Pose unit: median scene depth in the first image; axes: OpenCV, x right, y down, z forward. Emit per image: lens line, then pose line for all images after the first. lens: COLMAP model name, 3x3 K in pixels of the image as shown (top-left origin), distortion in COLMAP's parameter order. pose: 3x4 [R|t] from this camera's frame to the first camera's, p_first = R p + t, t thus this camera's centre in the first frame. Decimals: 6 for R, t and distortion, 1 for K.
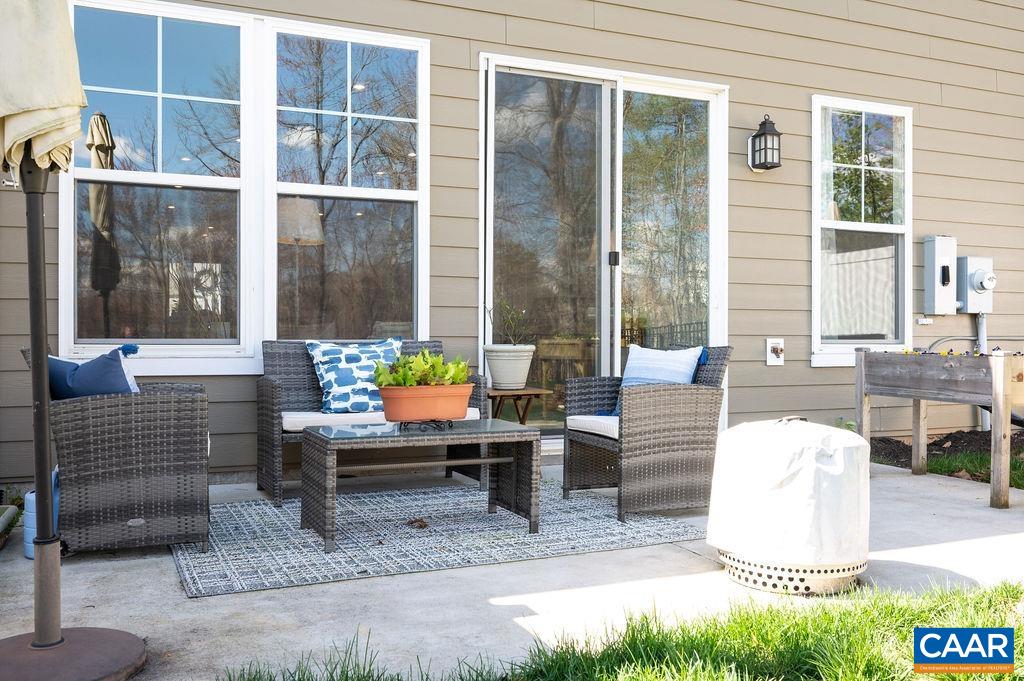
lens RADIAL K [[912.9, 0, 512.0], [0, 912.9, 340.5], [0, 0, 1]] dist [-0.003152, -0.001771]
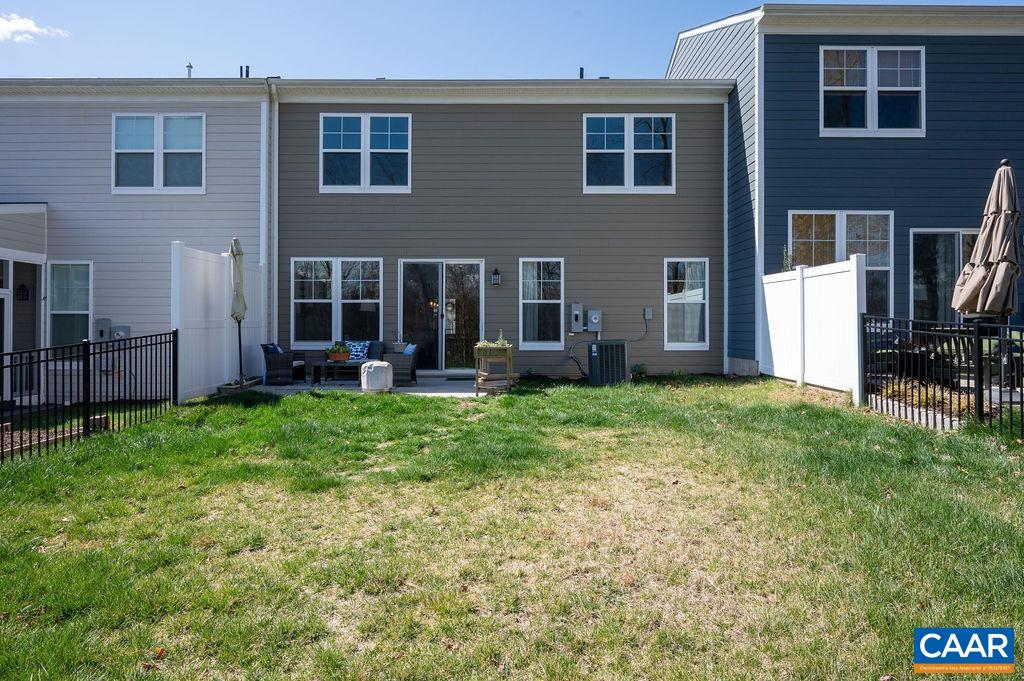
lens RADIAL K [[568.5, 0, 512.7], [0, 568.5, 327.9], [0, 0, 1]] dist [-0.062294, 0.000171]
pose [[0.915581, 0.000080, -0.402132, 1.387462], [-0.001421, 0.999994, -0.003035, -0.050240], [0.402130, 0.003350, 0.915576, -0.909269]]
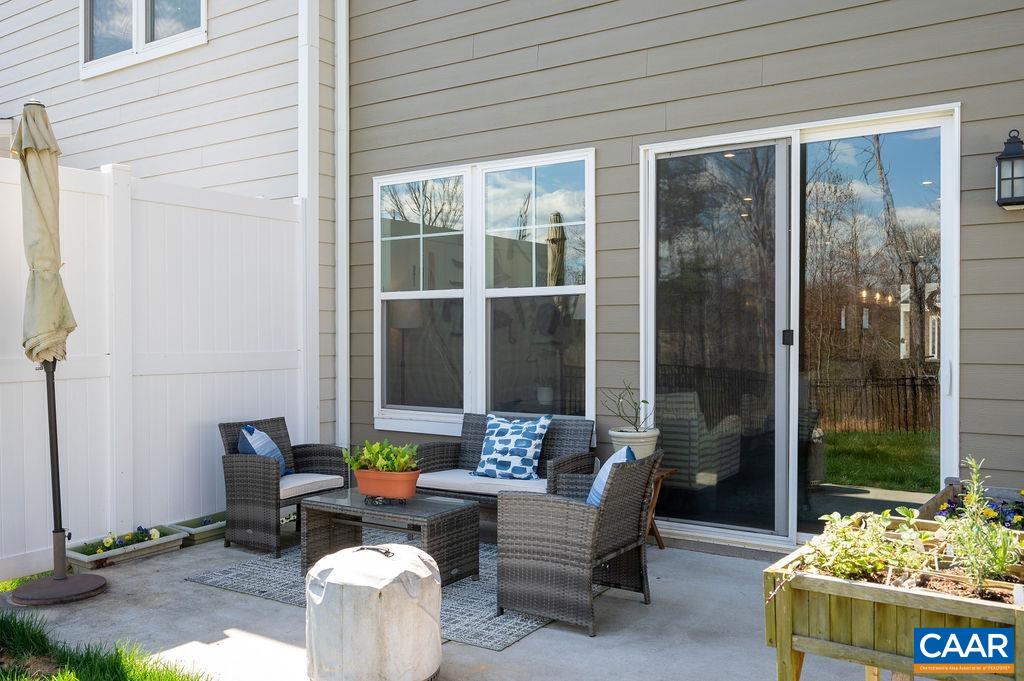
lens RADIAL K [[890.0, 0, 512.0], [0, 890.0, 340.5], [0, 0, 1]] dist [-0.010116, -0.000678]
pose [[0.525369, 0.003613, -0.850867, 0.845817], [0.000517, 0.999989, 0.004566, -0.109078], [0.850875, -0.002839, 0.525361, 0.378815]]
